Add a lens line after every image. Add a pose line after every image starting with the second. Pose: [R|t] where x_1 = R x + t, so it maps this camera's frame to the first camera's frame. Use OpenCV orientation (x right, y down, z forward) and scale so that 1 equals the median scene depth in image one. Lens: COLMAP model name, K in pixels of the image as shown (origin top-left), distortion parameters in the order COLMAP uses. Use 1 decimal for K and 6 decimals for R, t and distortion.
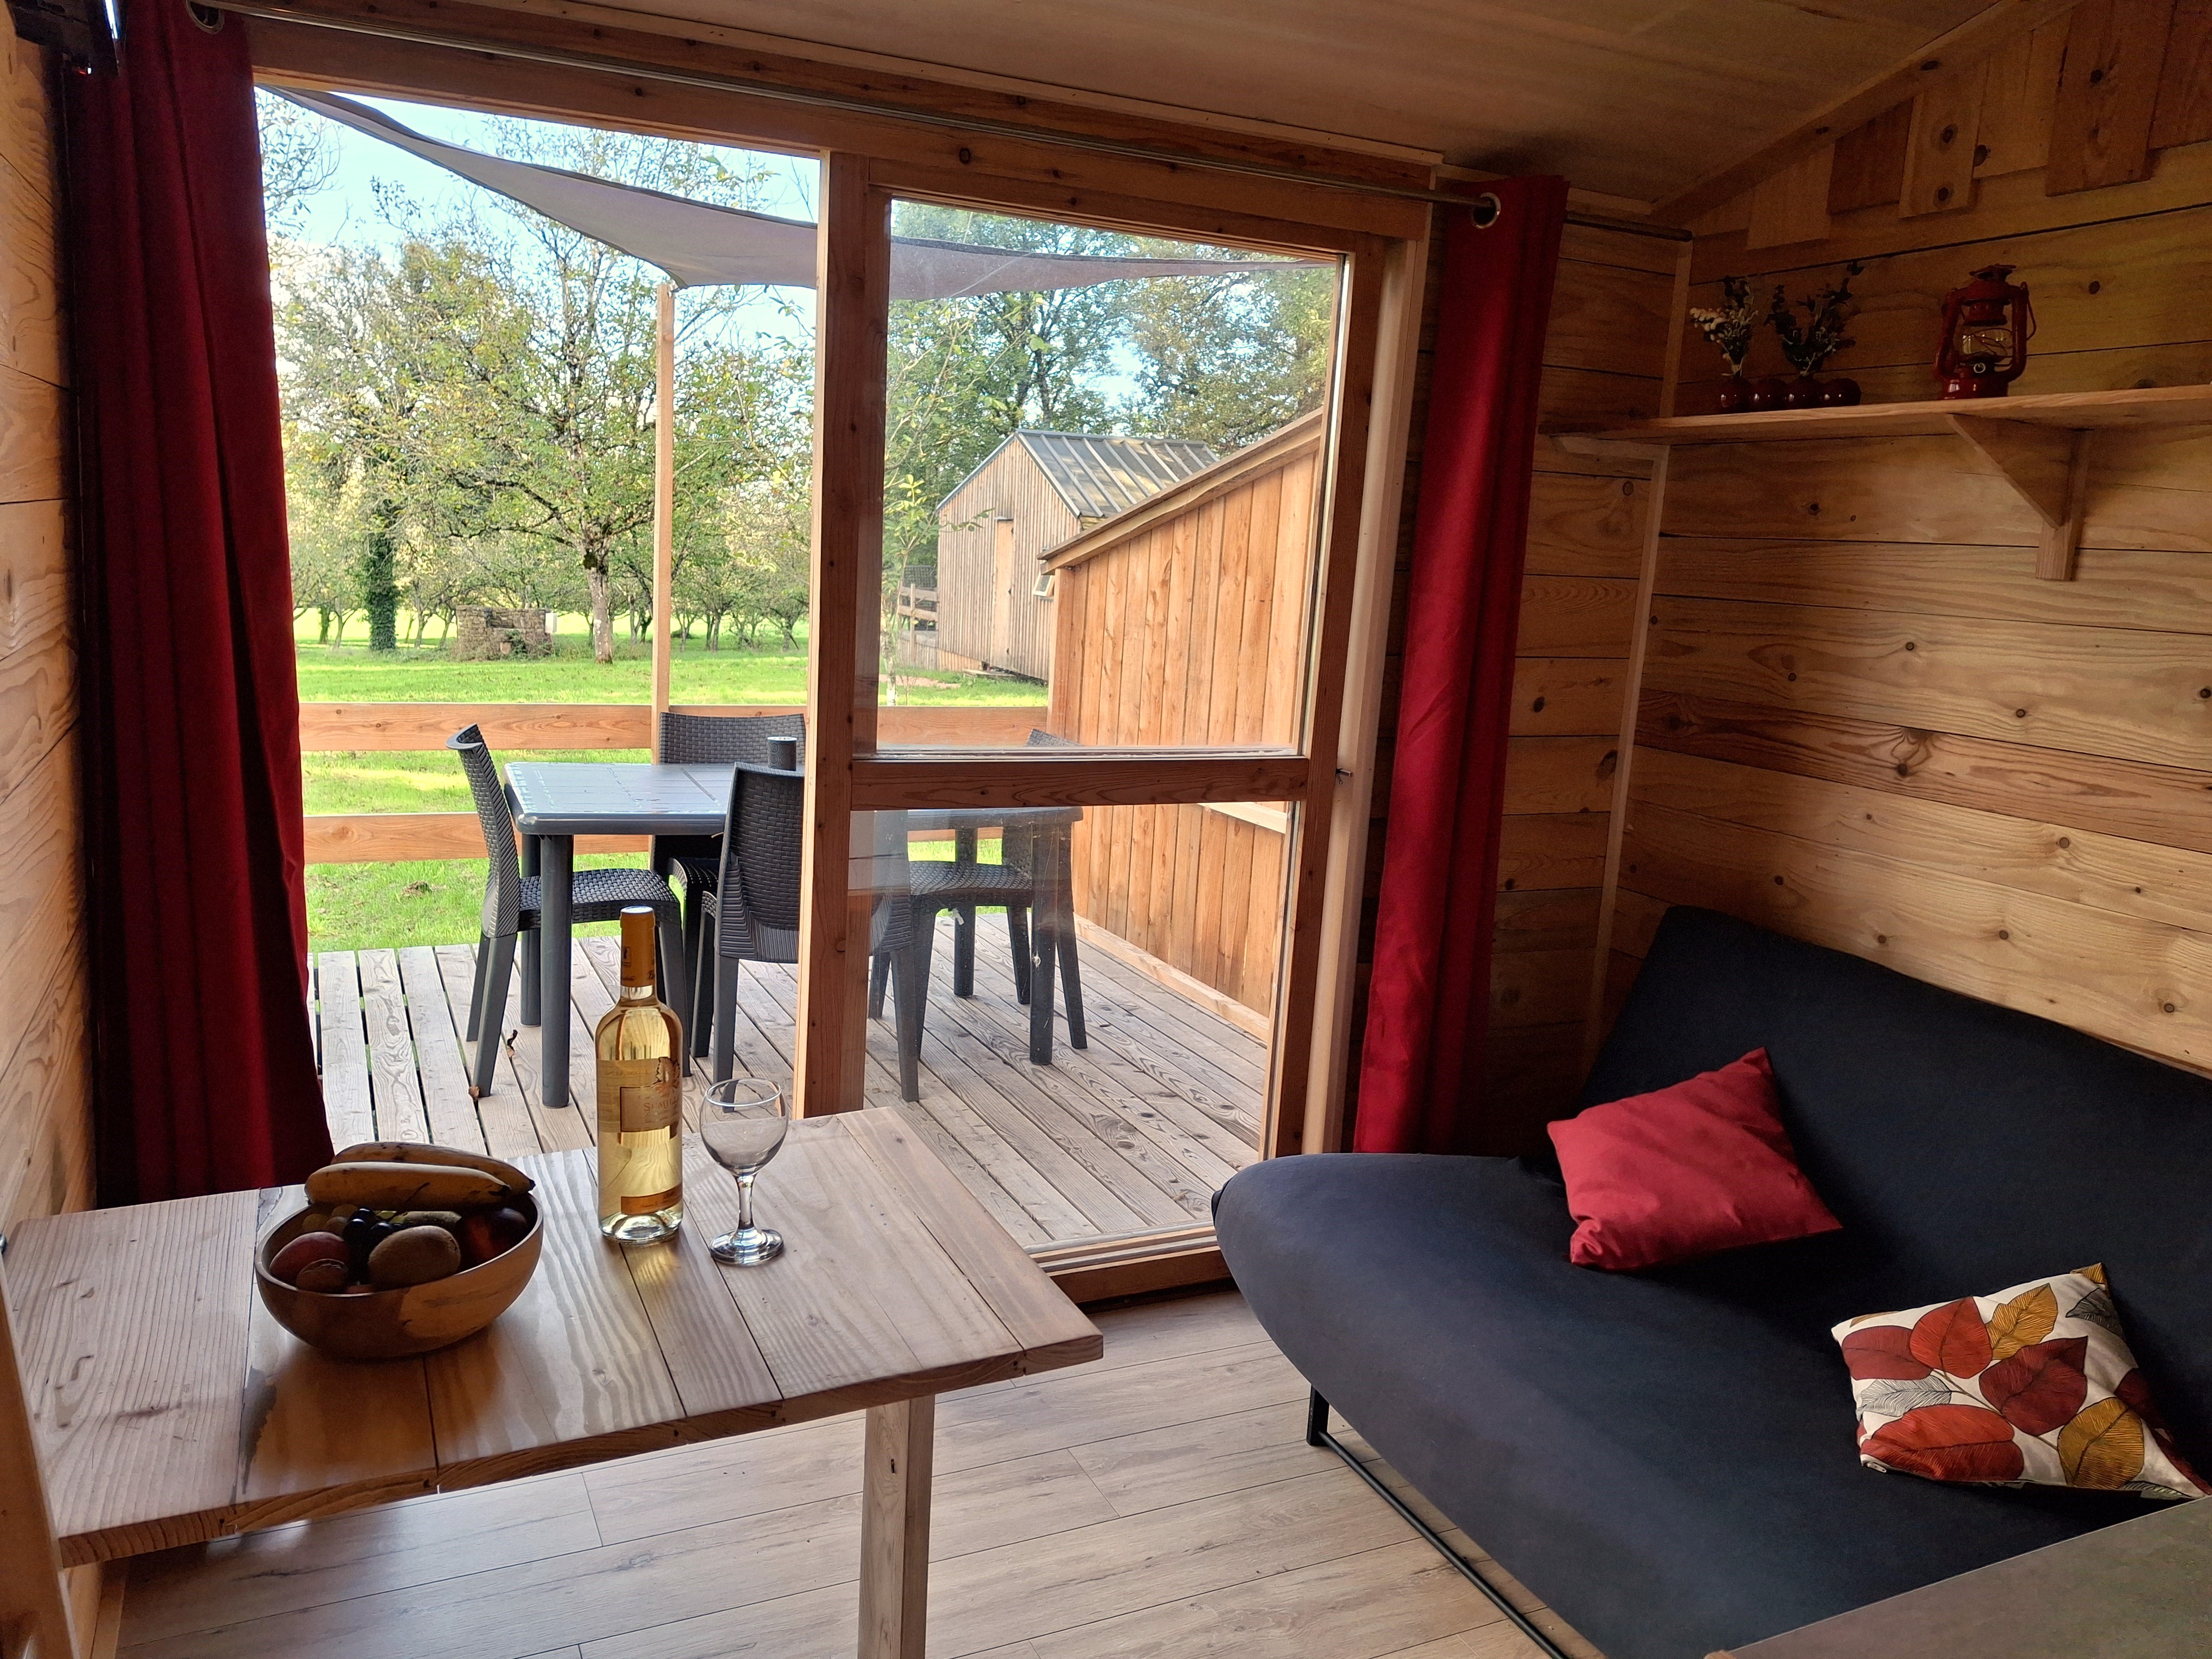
lens RADIAL K [[1639.1, 0, 1106.0], [0, 1639.1, 829.5], [0, 0, 1]] dist [-0.002525, -0.001346]
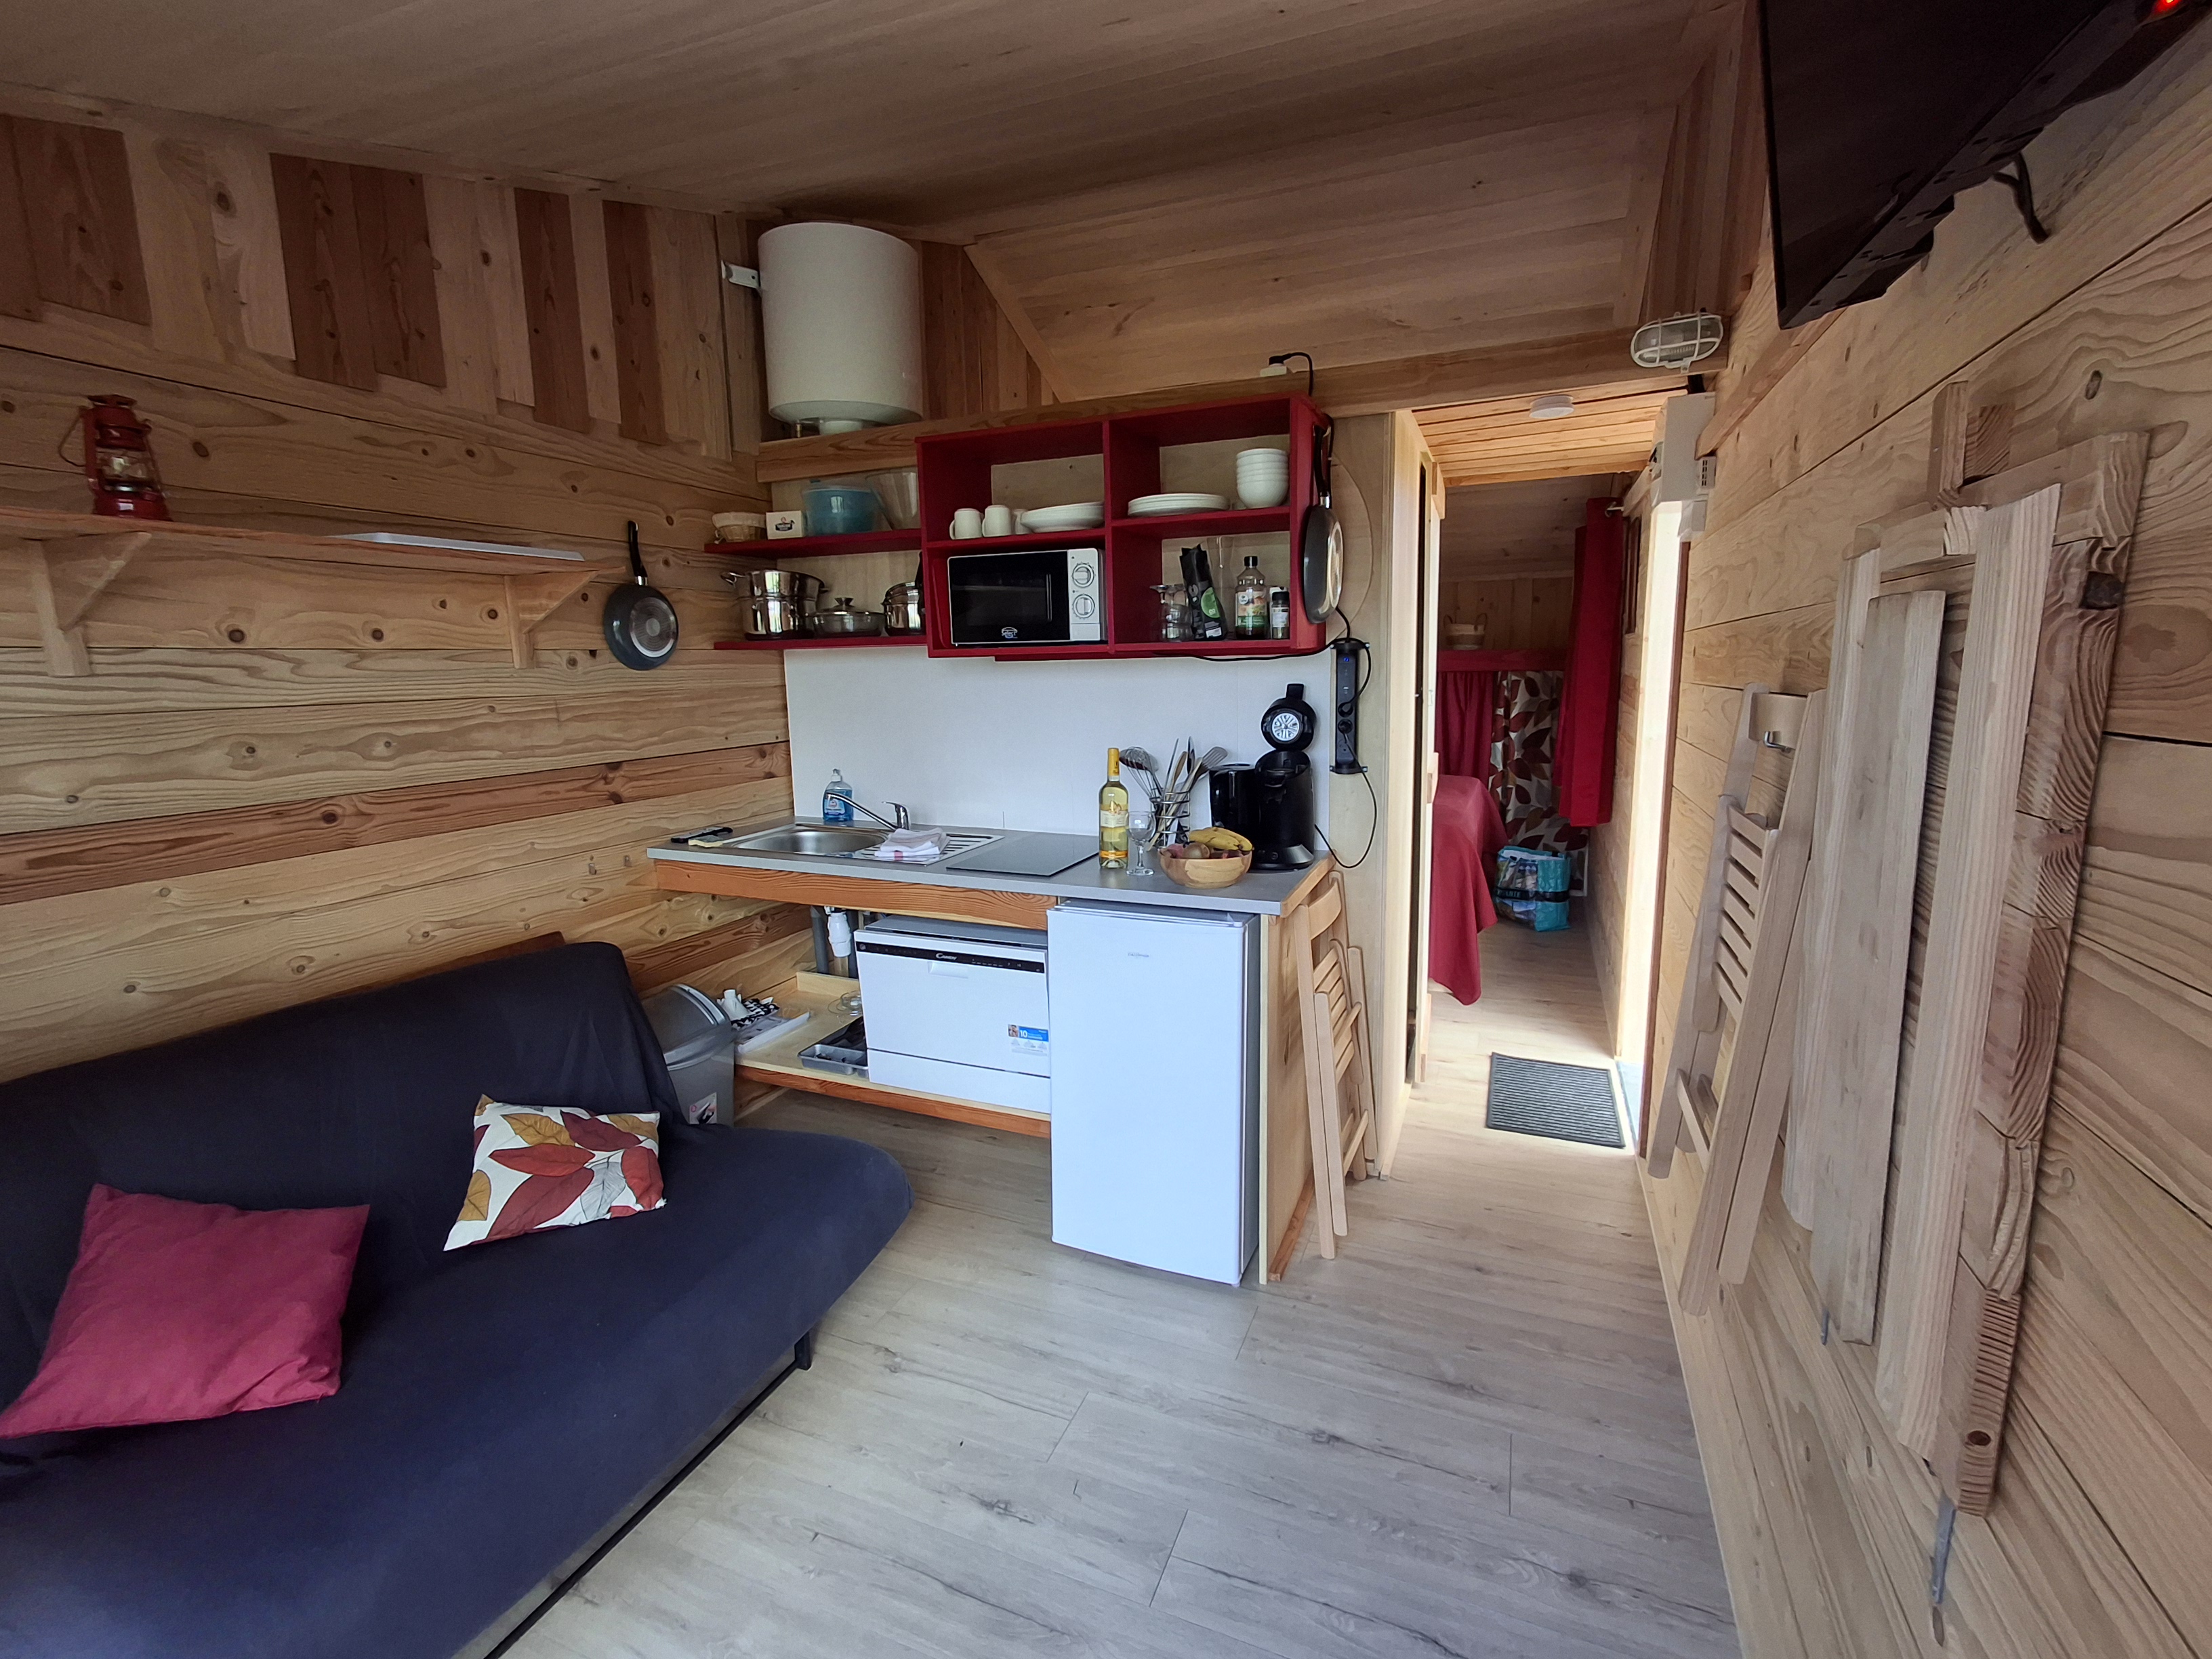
lens RADIAL K [[1019.2, 0, 1106.0], [0, 1019.2, 829.5], [0, 0, 1]] dist [0.014642, -0.010315]
pose [[-0.670044, -0.164421, 0.723883, -0.438539], [0.110523, 0.942196, 0.316310, -0.208273], [-0.734048, 0.291947, -0.613140, 0.997415]]
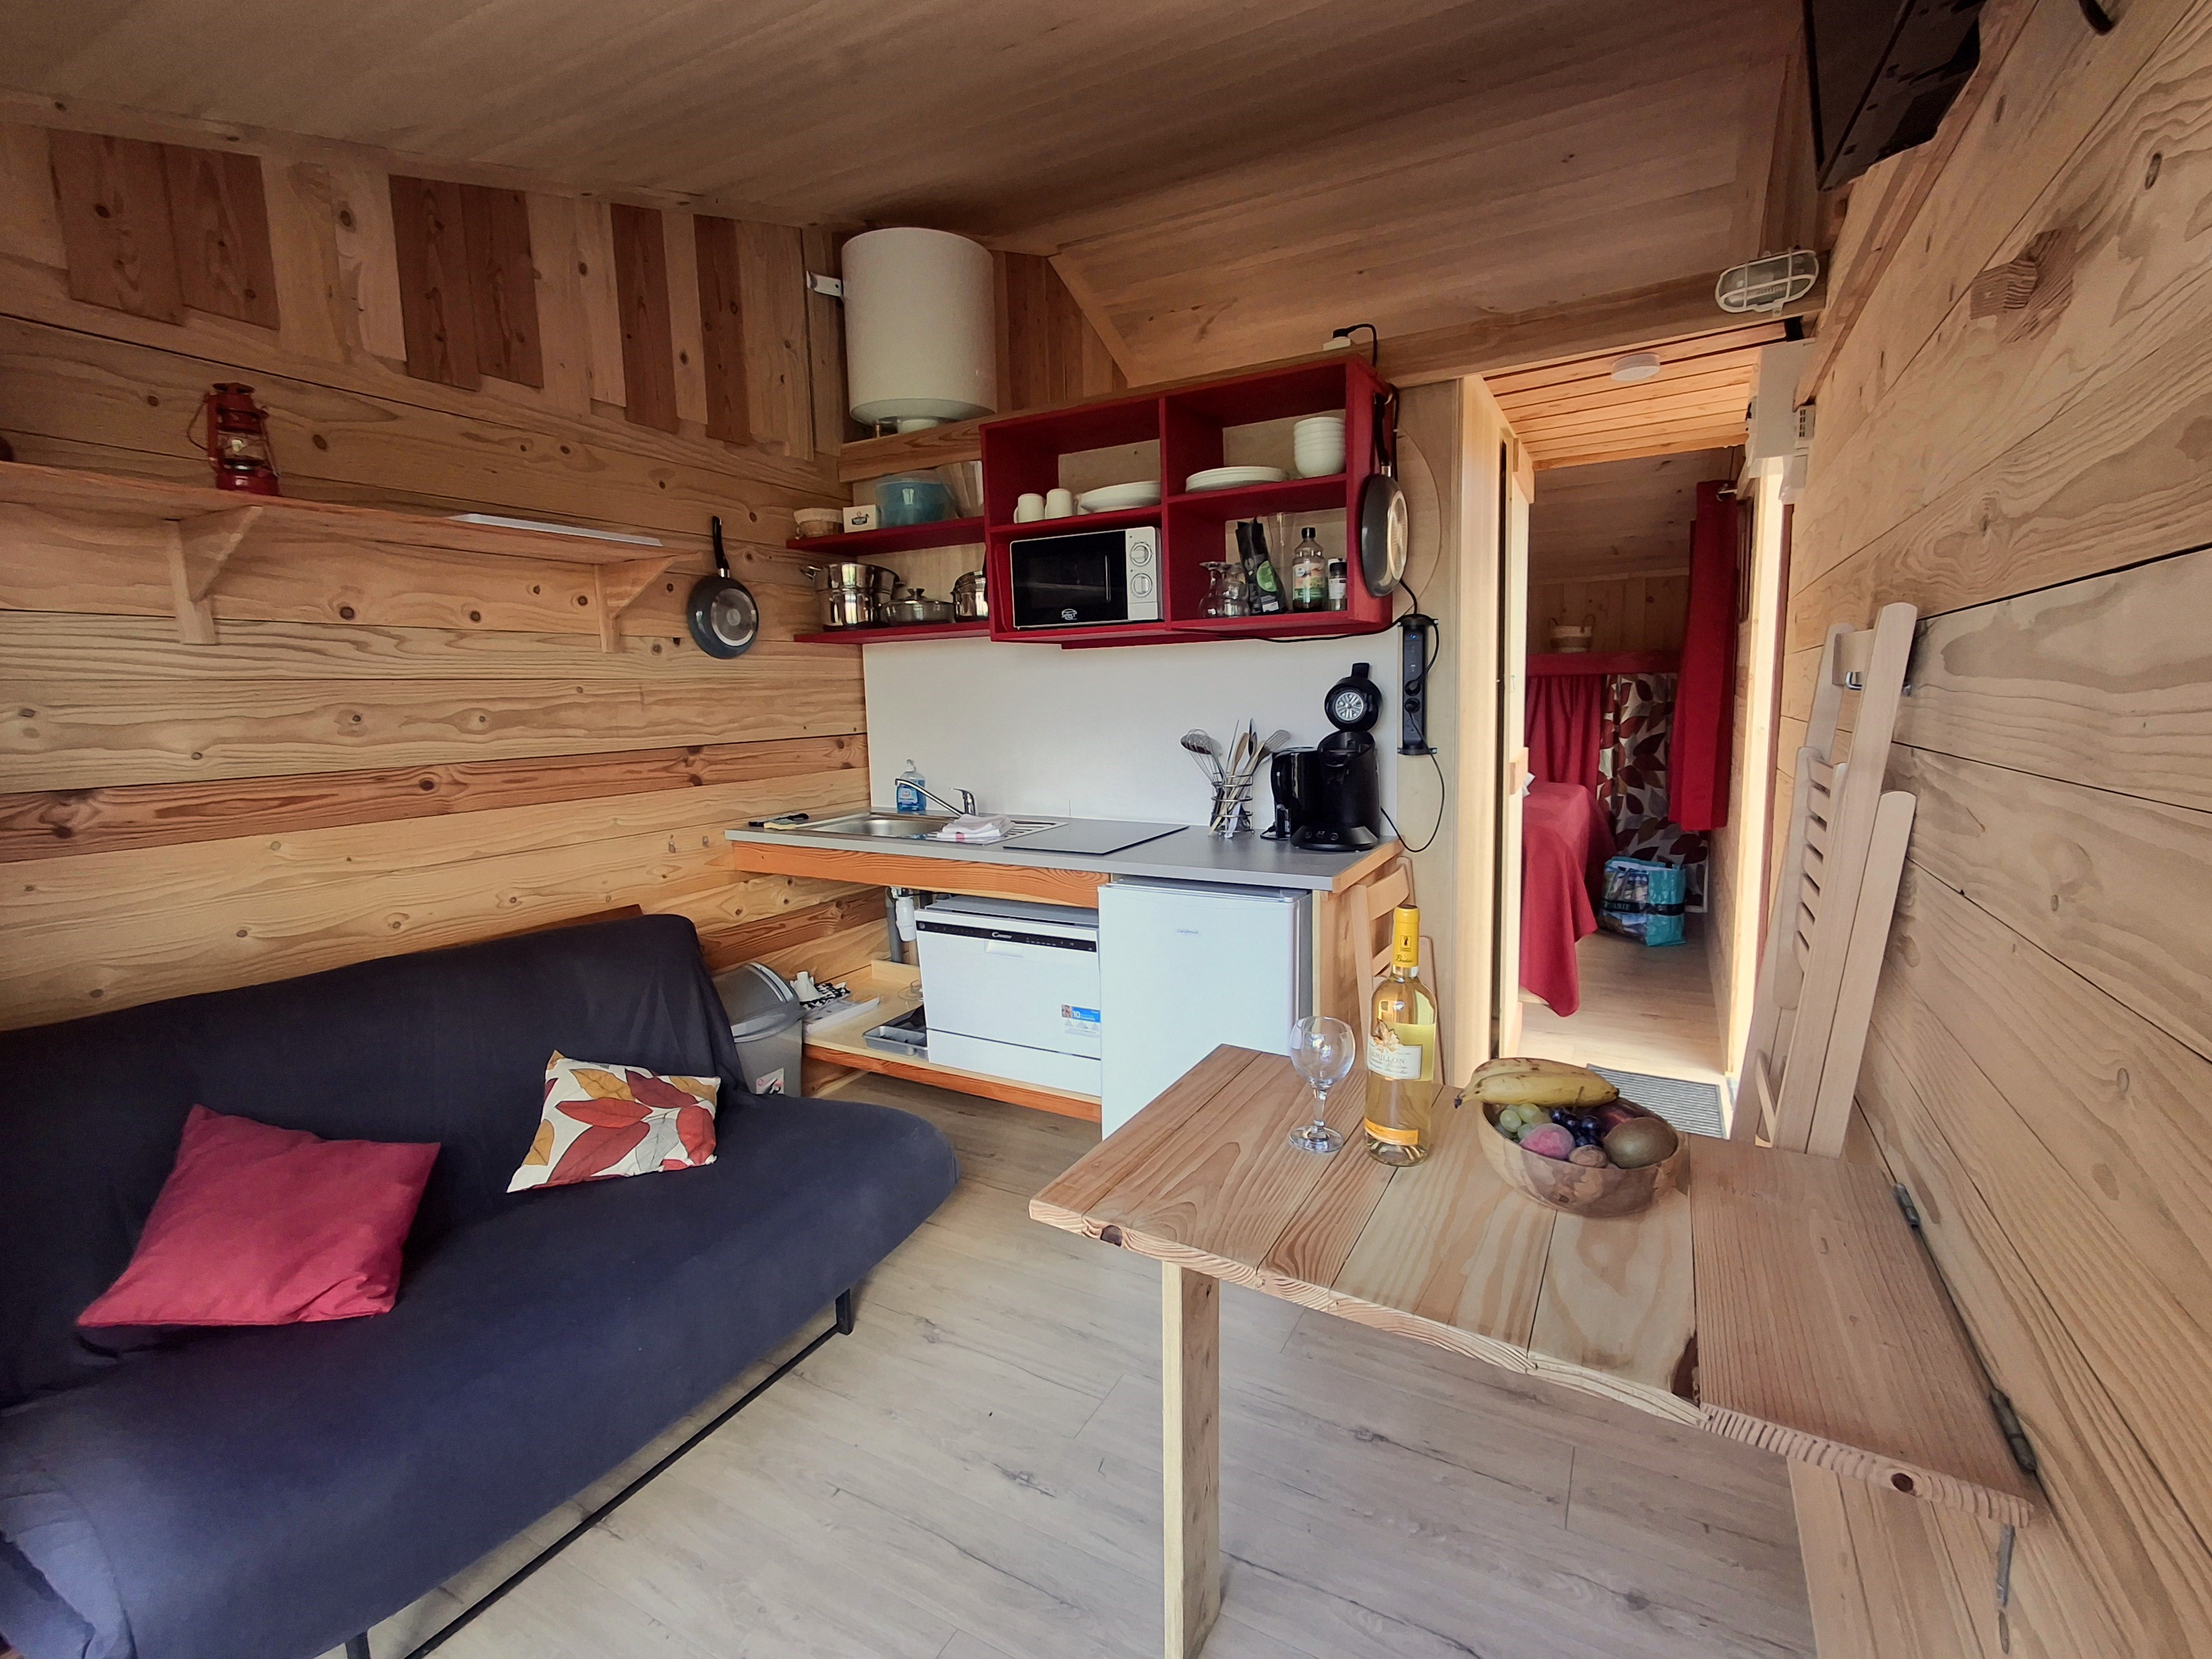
lens RADIAL K [[1019.2, 0, 1106.0], [0, 1019.2, 829.5], [0, 0, 1]] dist [0.014642, -0.010315]
pose [[-0.585034, -0.147295, 0.797521, -0.476184], [0.134343, 0.952182, 0.274410, -0.147630], [-0.799804, 0.267681, -0.537271, 0.961092]]
